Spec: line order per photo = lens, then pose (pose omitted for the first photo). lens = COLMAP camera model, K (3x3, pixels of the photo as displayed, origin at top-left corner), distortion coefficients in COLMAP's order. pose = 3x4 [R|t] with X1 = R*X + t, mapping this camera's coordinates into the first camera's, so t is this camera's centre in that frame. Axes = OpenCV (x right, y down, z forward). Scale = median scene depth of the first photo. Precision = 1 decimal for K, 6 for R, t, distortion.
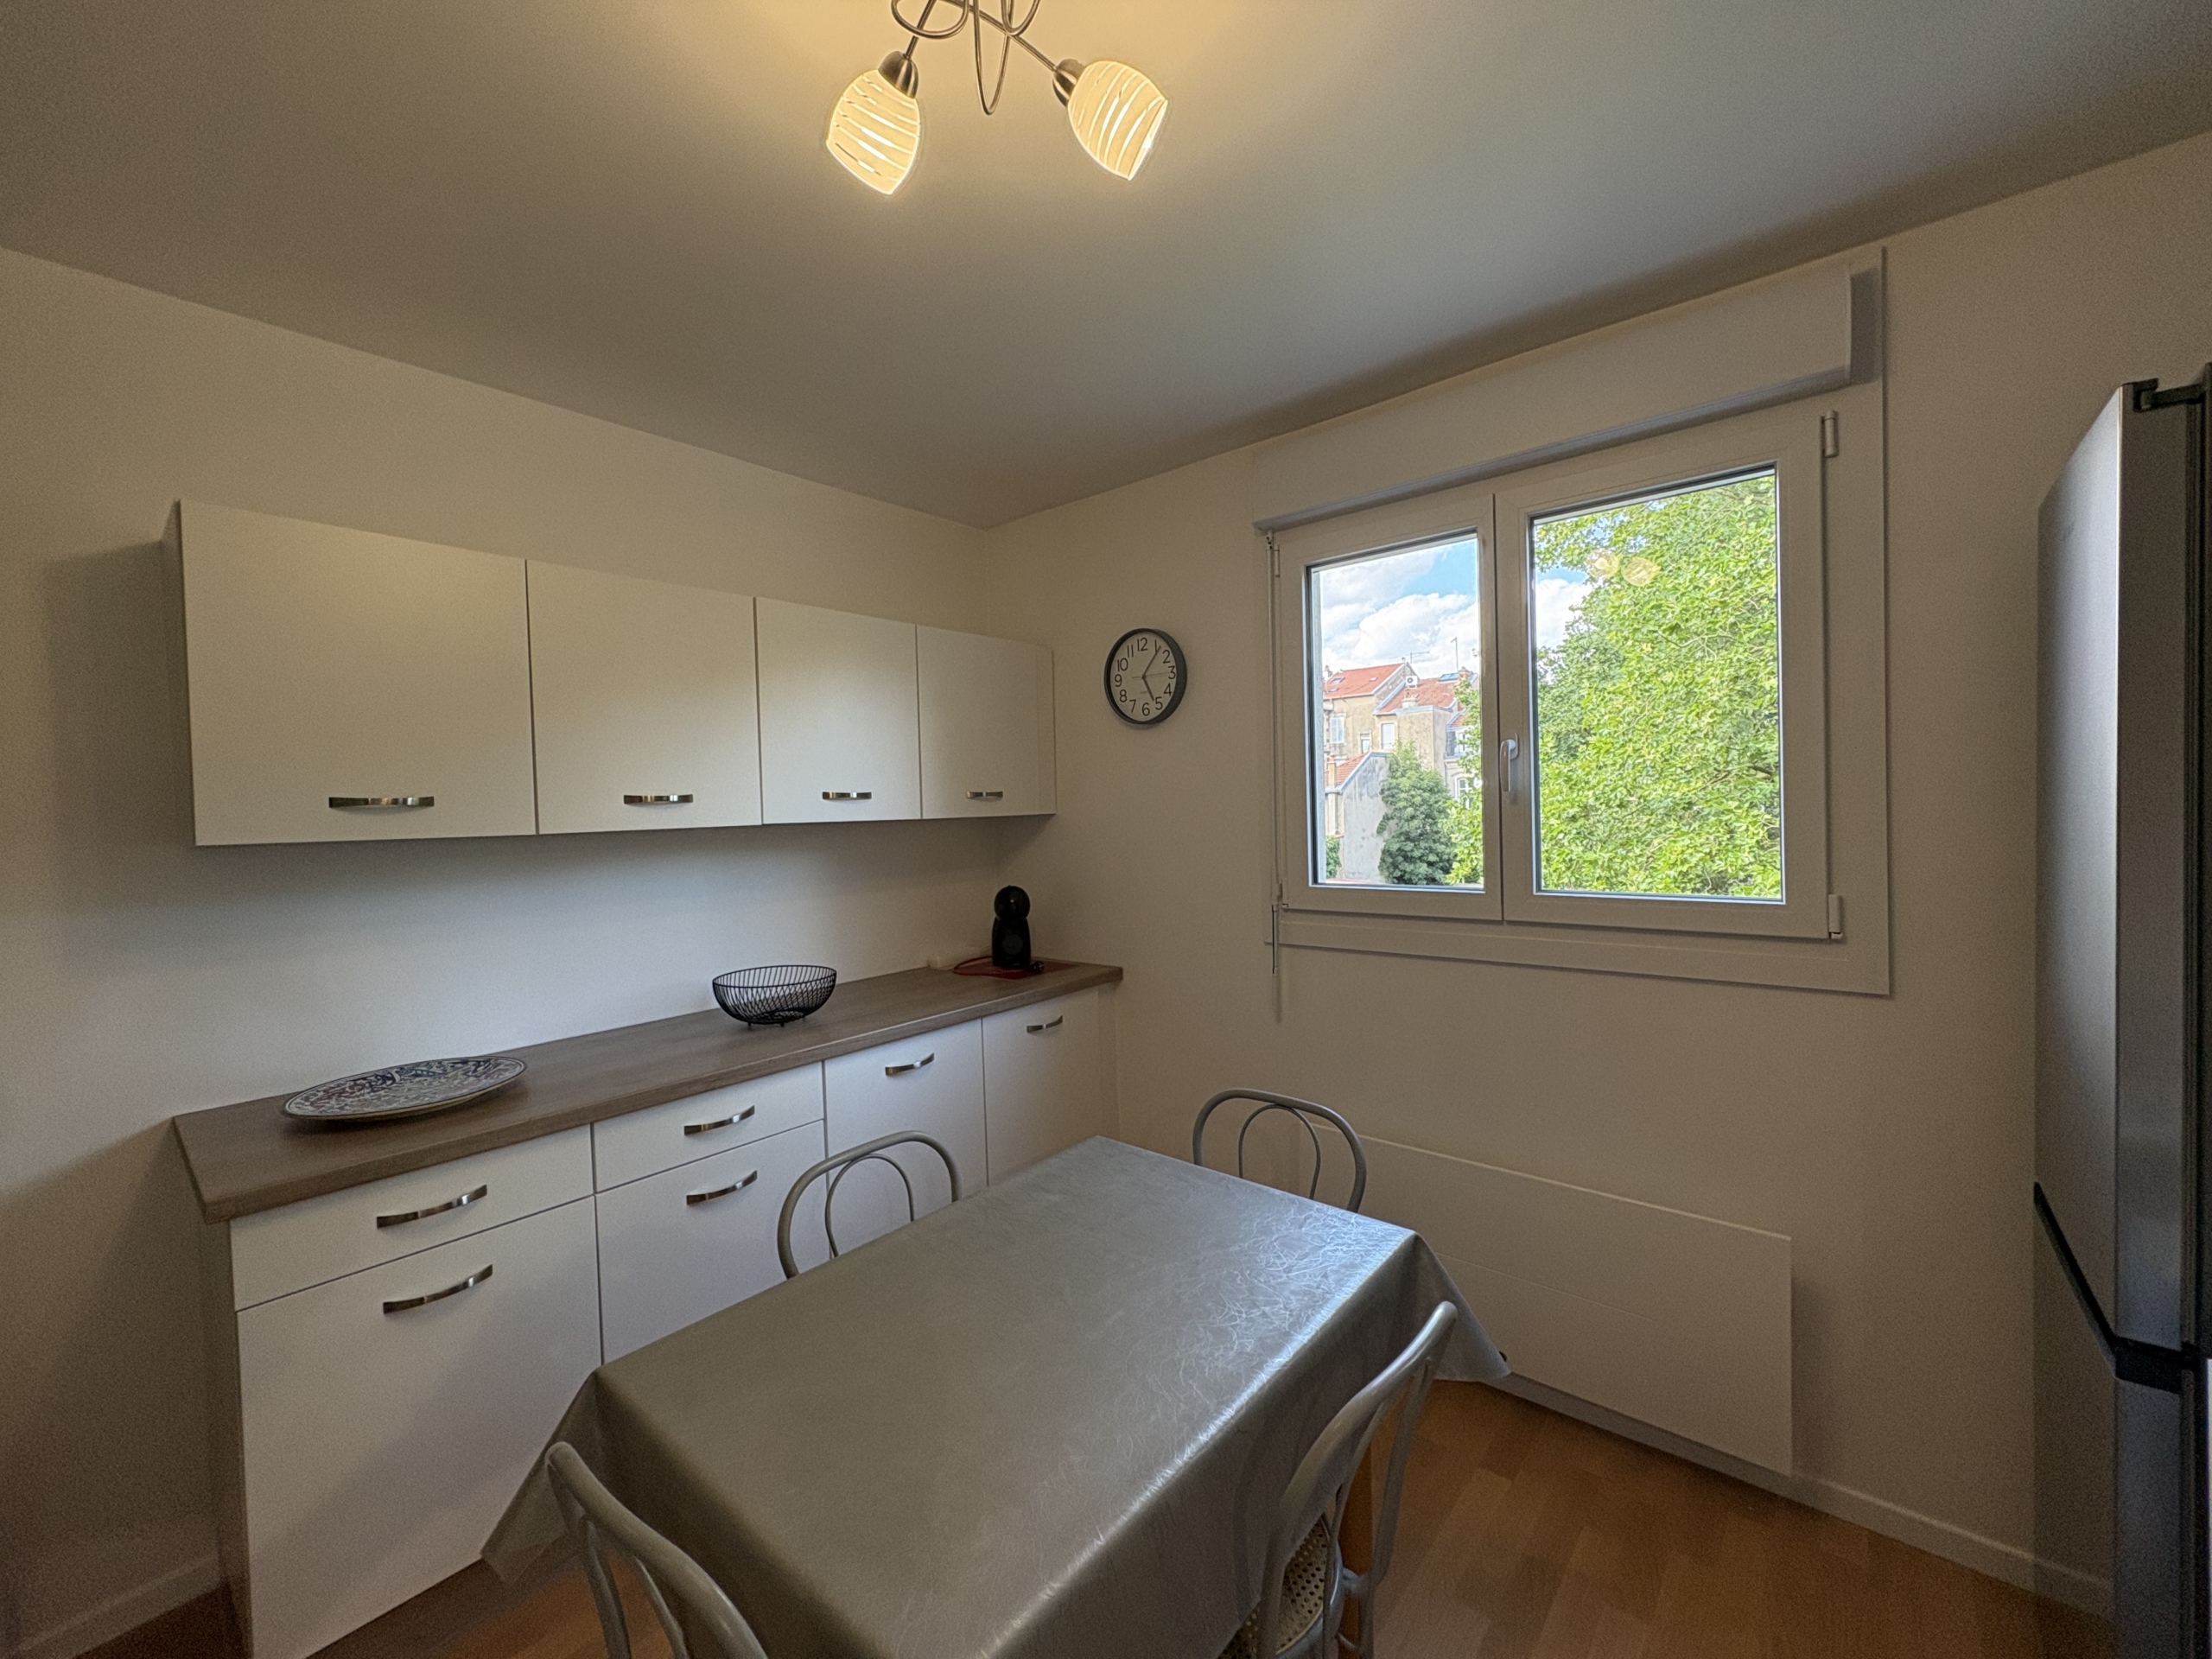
lens RADIAL K [[877.4, 0, 1103.9], [0, 877.4, 828.1], [0, 0, 1]] dist [0.001044, -0.000018]
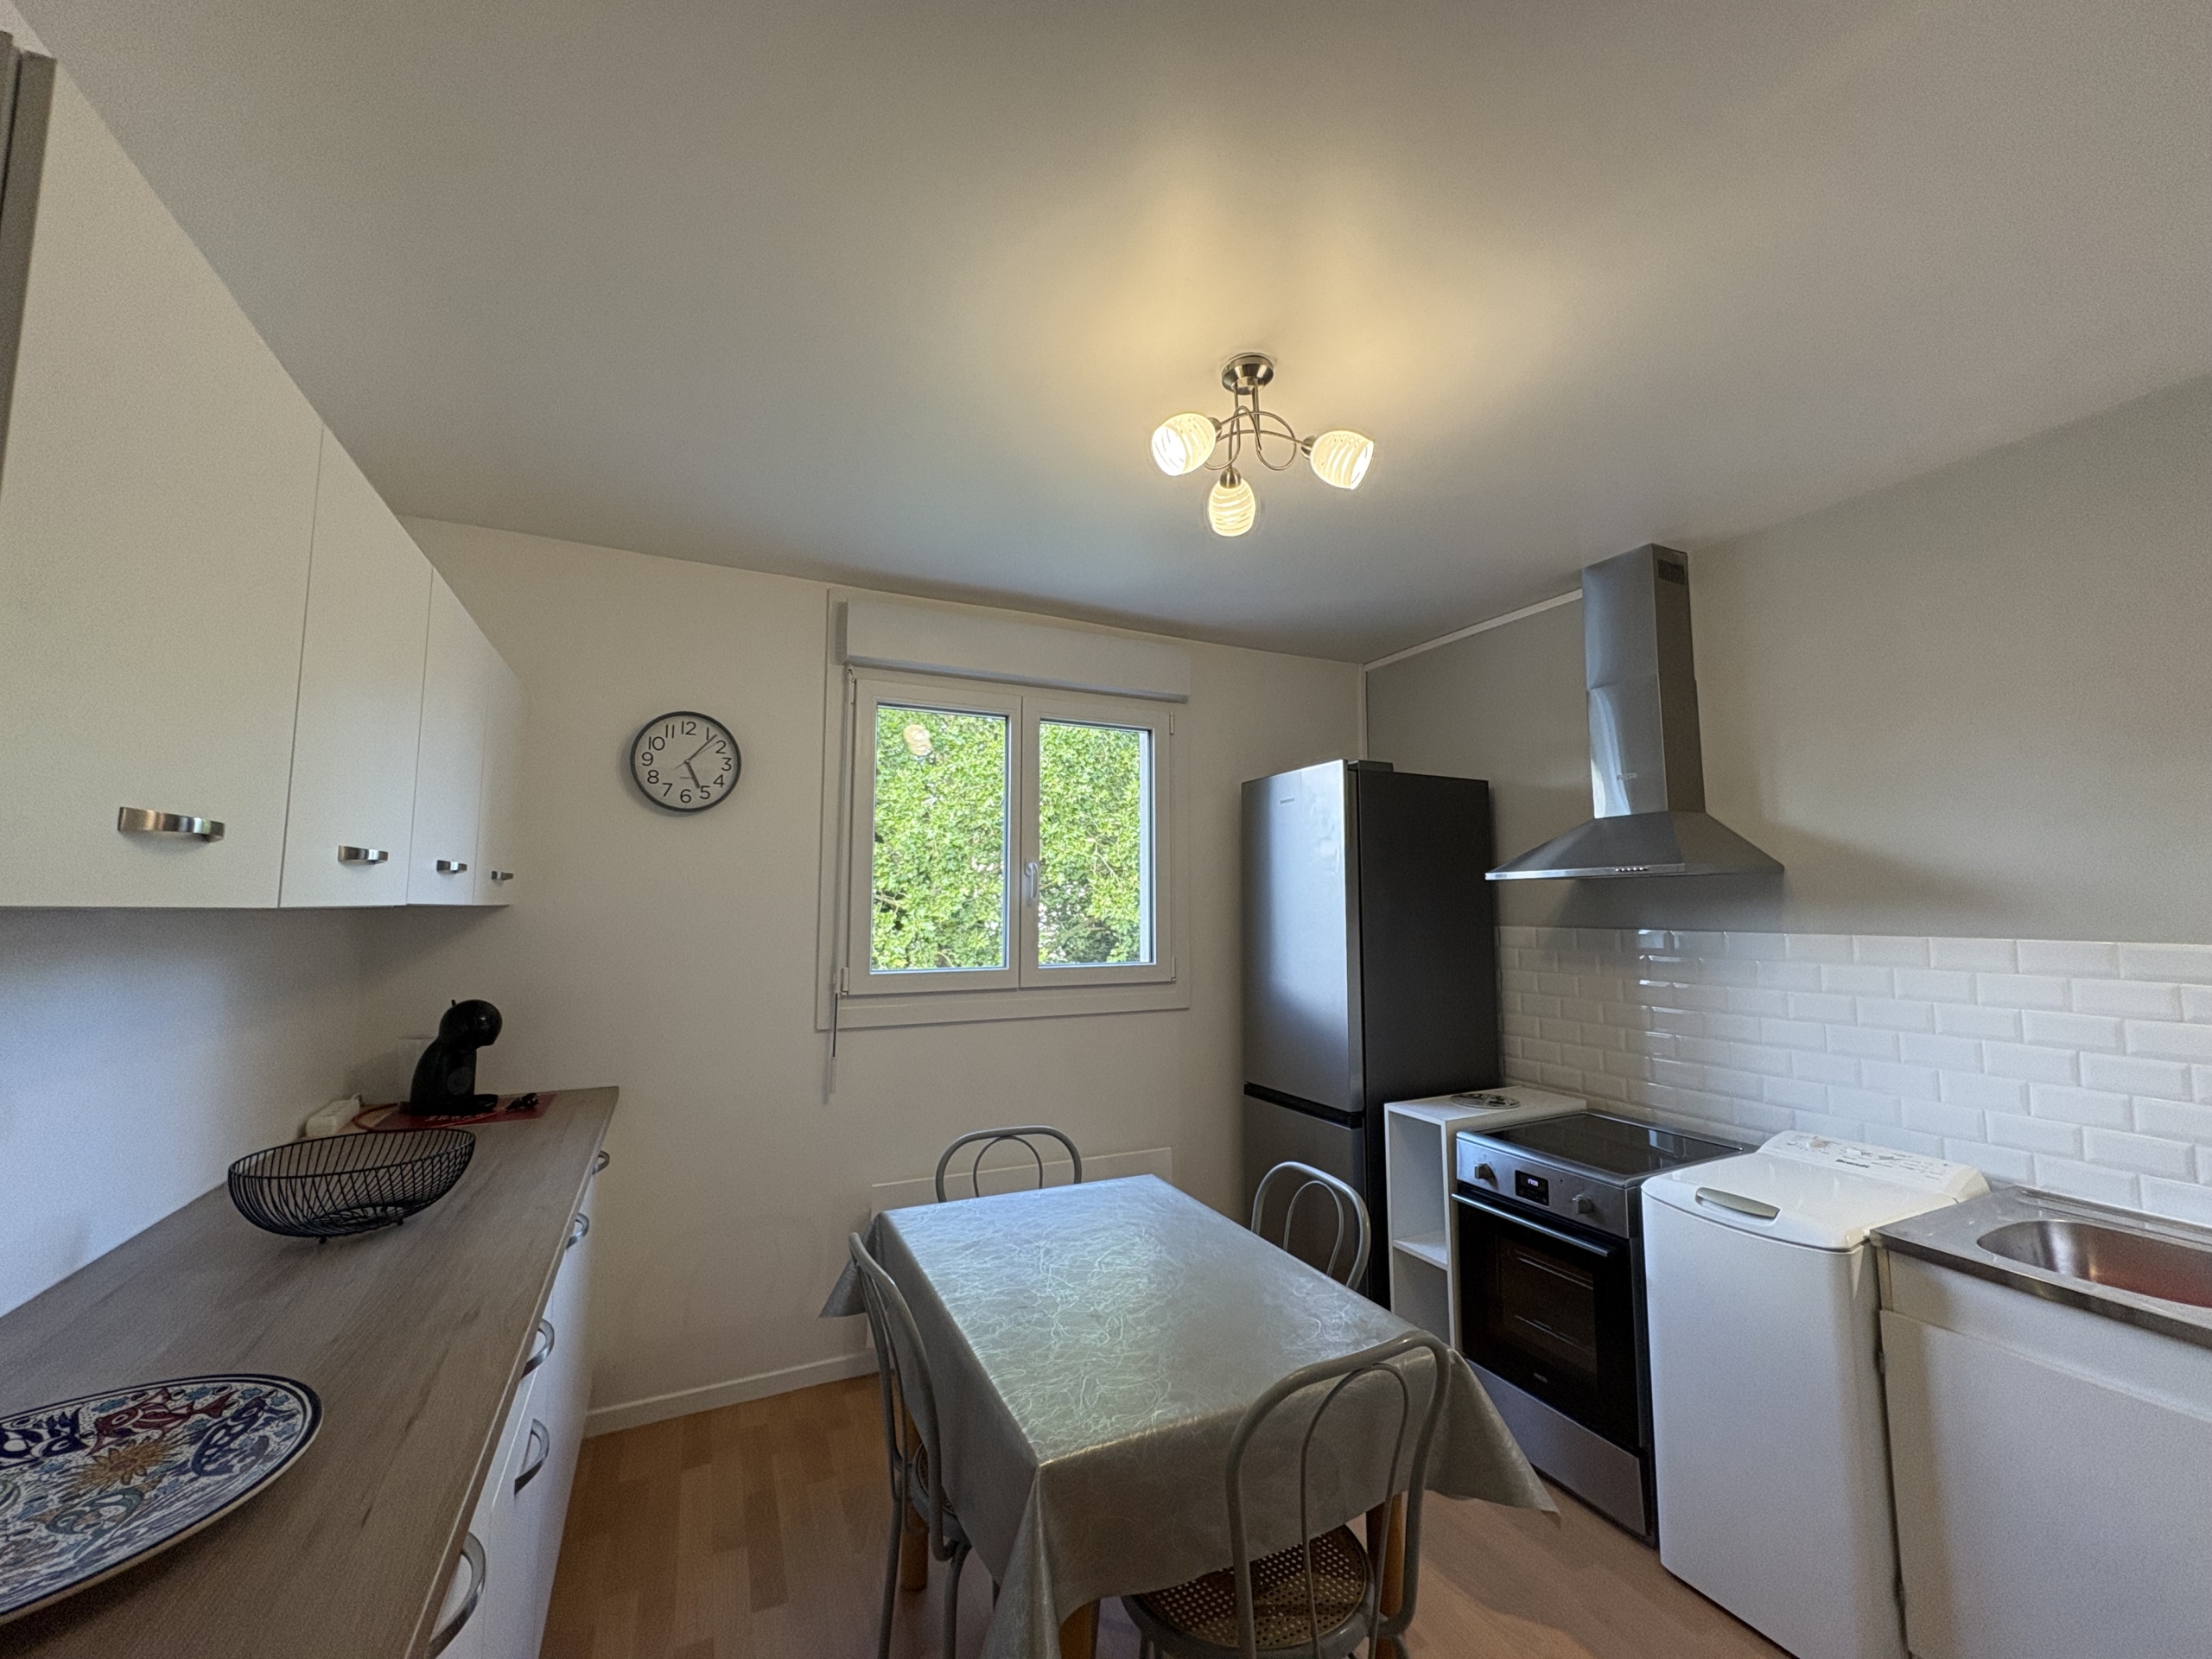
lens RADIAL K [[877.4, 0, 1105.5], [0, 877.4, 828.2], [0, 0, 1]] dist [0.001044, -0.000018]
pose [[0.414994, 0.110473, 0.903092, -0.677441], [0.007378, 0.992160, -0.124758, 0.022240], [-0.909794, 0.058437, 0.410925, 0.223873]]
